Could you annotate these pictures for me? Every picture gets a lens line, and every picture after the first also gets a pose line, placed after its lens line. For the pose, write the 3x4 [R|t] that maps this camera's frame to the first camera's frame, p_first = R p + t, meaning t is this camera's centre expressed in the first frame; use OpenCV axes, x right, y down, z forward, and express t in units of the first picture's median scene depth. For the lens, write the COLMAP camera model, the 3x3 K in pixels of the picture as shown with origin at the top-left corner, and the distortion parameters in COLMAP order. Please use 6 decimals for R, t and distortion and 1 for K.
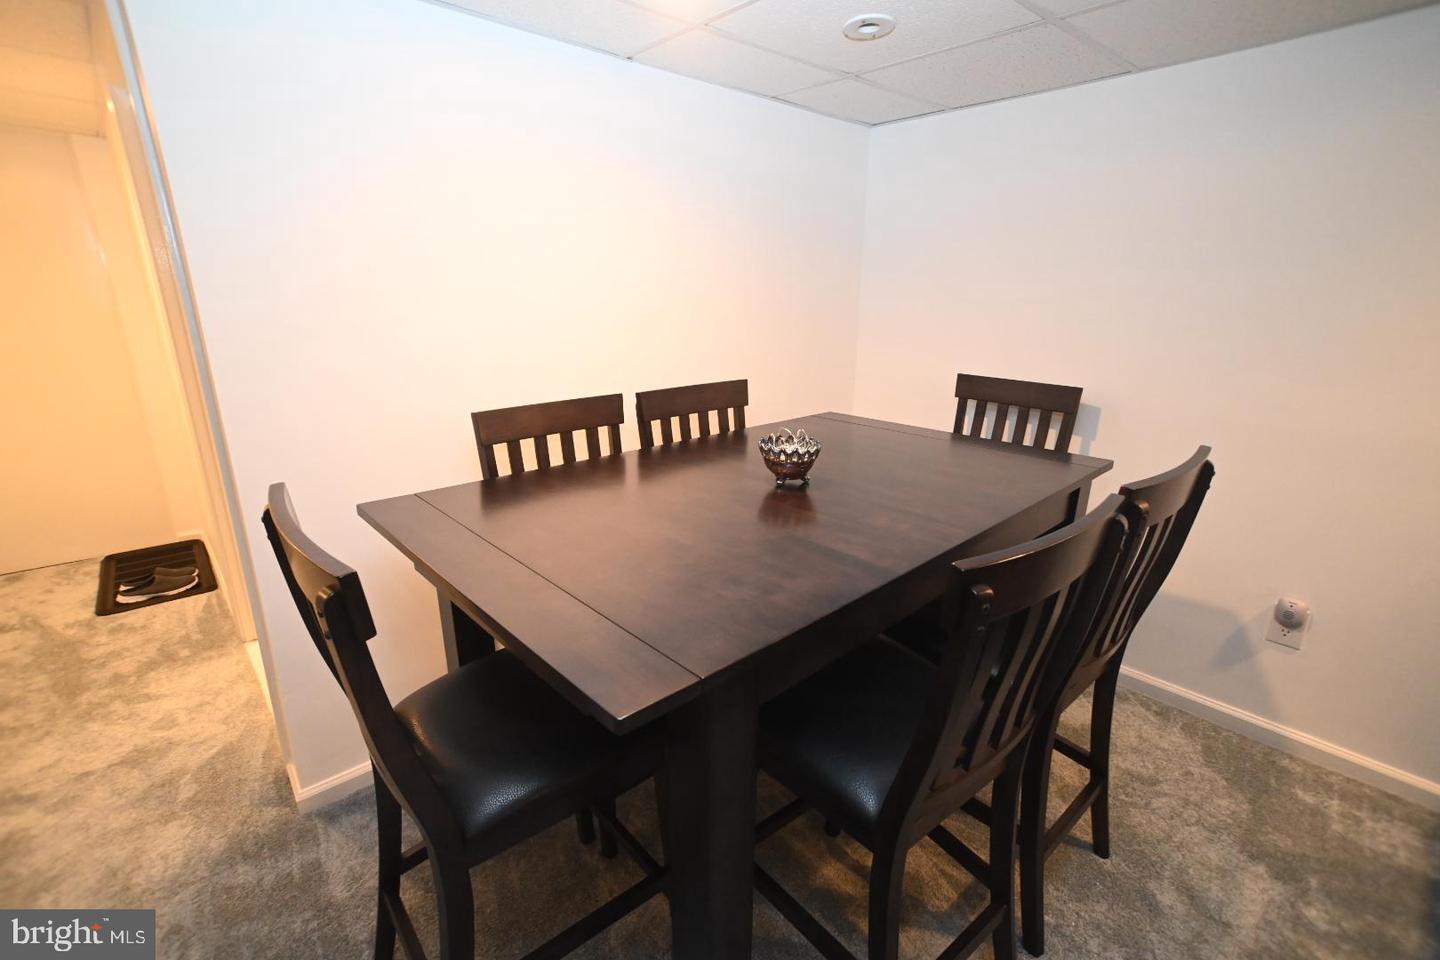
lens RADIAL K [[636.4, 0, 720.0], [0, 636.4, 480.0], [0, 0, 1]] dist [-0.002405, -0.000181]
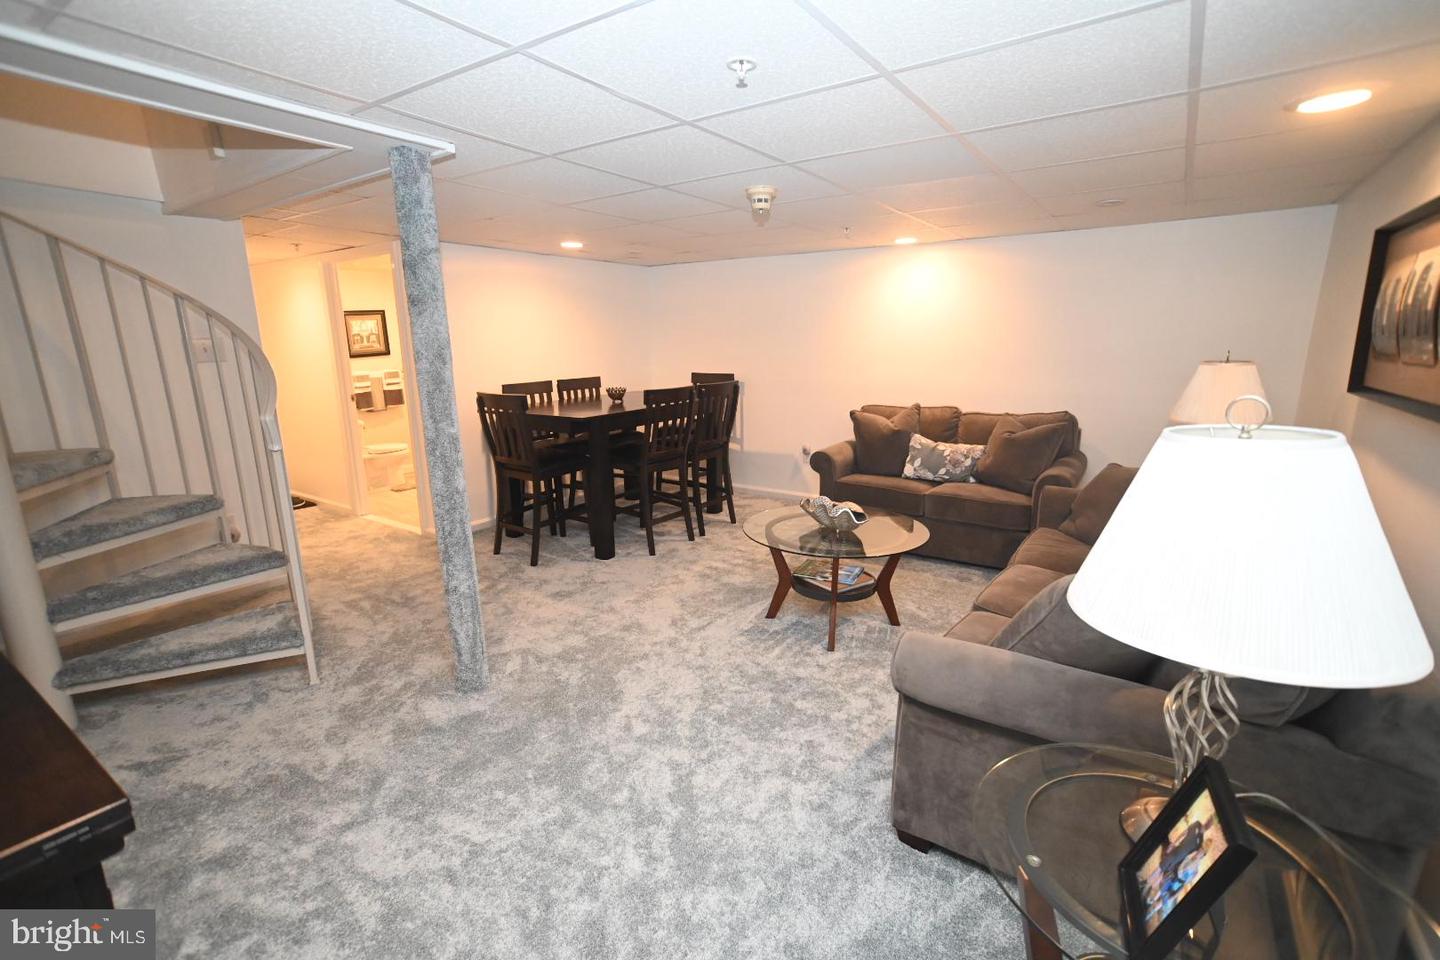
lens RADIAL K [[636.4, 0, 720.0], [0, 636.4, 480.0], [0, 0, 1]] dist [-0.002405, -0.000181]
pose [[0.970944, -0.072475, 0.228070, -0.103941], [0.088744, 0.994130, -0.061894, 0.469170], [-0.222246, 0.080336, 0.971675, -1.570496]]
